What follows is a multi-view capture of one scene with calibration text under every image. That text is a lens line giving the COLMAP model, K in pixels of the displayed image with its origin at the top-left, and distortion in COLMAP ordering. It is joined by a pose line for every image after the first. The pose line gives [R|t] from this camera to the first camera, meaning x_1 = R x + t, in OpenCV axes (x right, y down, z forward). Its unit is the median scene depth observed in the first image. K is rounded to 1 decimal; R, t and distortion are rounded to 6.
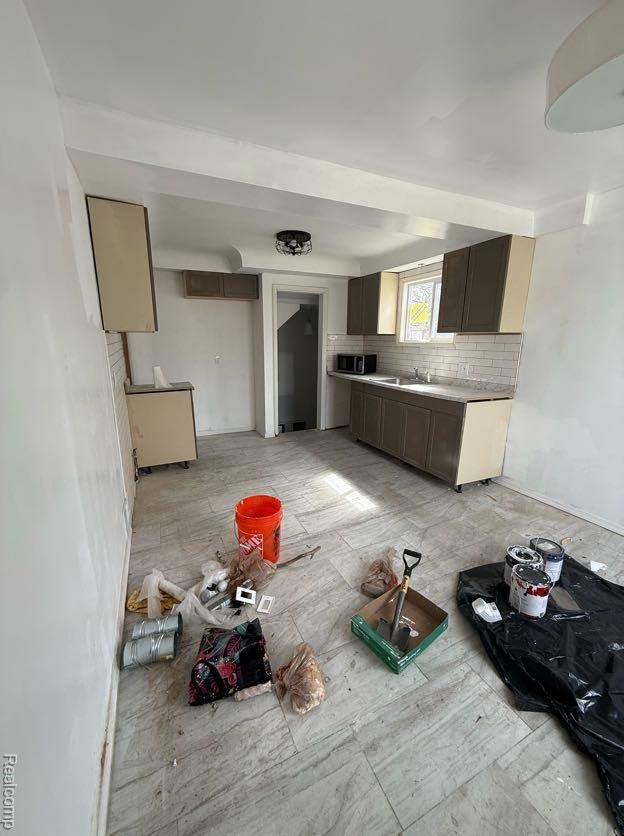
lens RADIAL K [[335.9, 0, 311.1], [0, 335.9, 415.8], [0, 0, 1]] dist [0.003589, -0.000175]
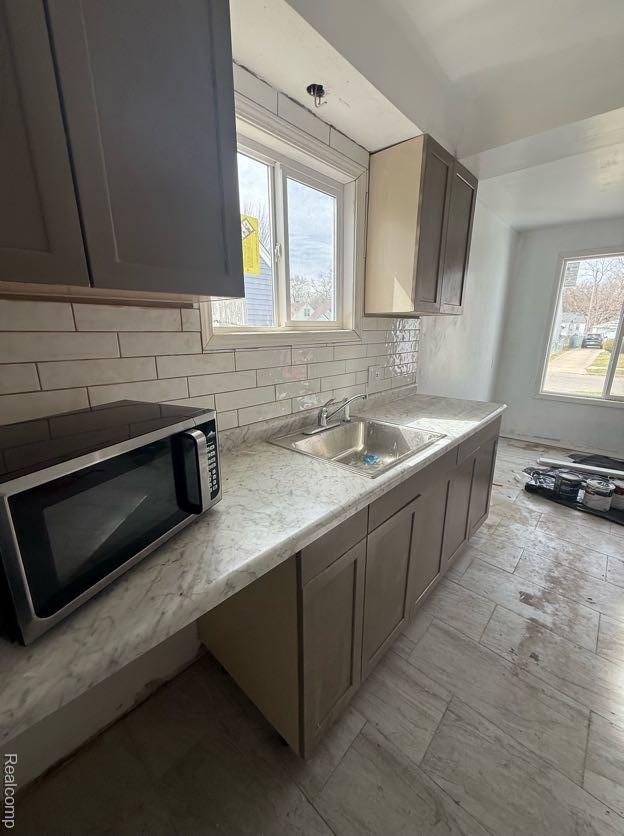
lens RADIAL K [[335.9, 0, 311.8], [0, 335.9, 417.9], [0, 0, 1]] dist [0.003589, -0.000175]
pose [[-0.366499, -0.248497, 0.896620, -0.046809], [0.218736, 0.913652, 0.342628, -0.319698], [-0.904341, 0.321696, -0.280497, 1.392317]]
